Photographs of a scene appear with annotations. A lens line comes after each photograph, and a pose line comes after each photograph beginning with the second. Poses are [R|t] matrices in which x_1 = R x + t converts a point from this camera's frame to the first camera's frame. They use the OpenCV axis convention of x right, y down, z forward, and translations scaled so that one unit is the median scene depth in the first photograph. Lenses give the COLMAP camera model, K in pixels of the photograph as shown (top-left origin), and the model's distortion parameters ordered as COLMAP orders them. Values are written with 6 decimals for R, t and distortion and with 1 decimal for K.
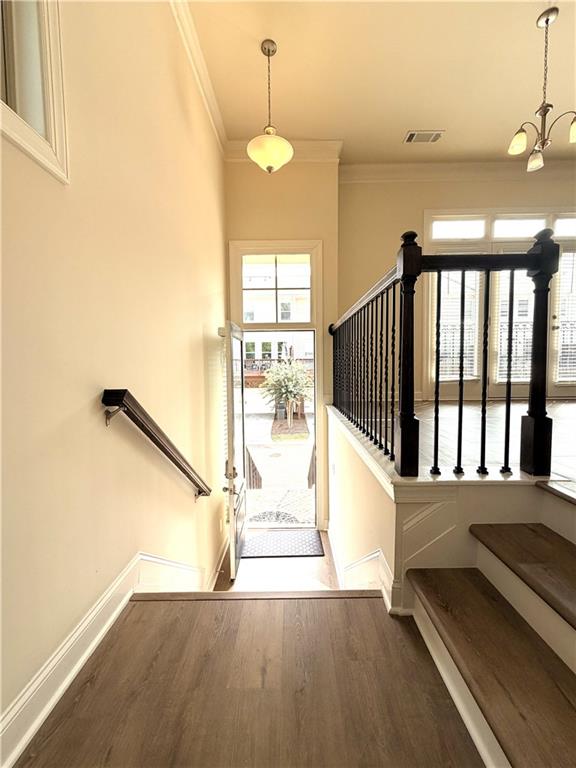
lens RADIAL K [[308.3, 0, 287.8], [0, 308.3, 385.5], [0, 0, 1]] dist [-0.000813, 0.000515]
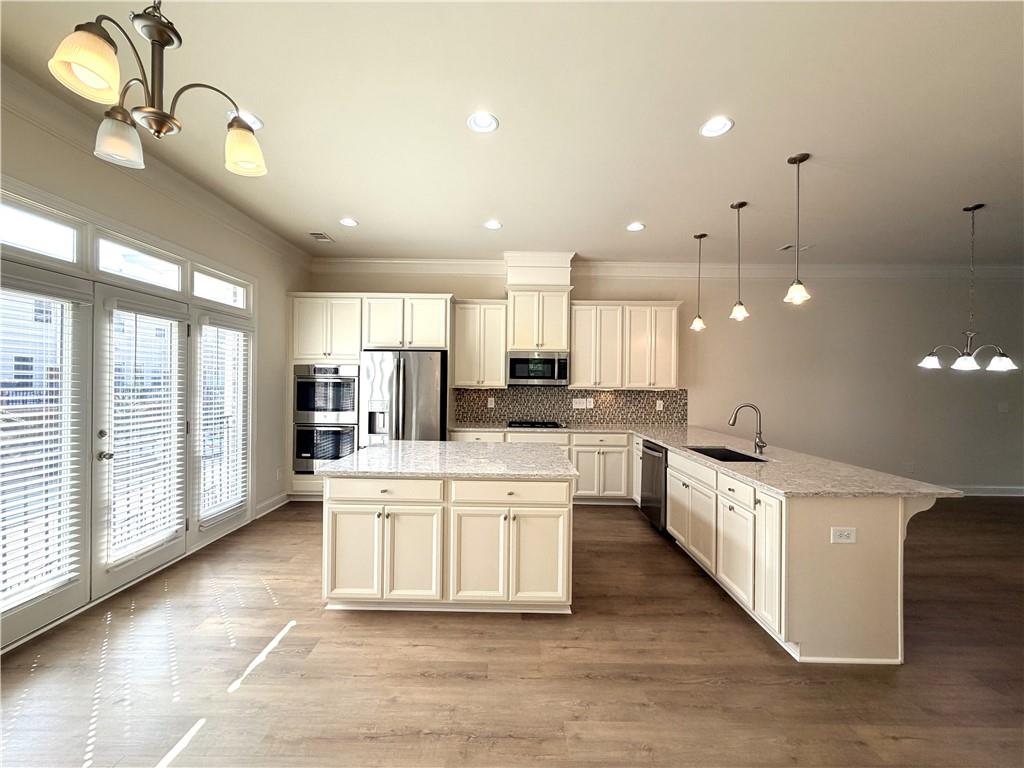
lens RADIAL K [[411.1, 0, 510.6], [0, 411.1, 383.0], [0, 0, 1]] dist [-0.000813, 0.000515]
pose [[-0.009705, 0.011372, 0.999888, 0.334807], [0.045448, 0.998907, -0.010920, -0.433504], [-0.998920, 0.045337, -0.010211, 0.579319]]
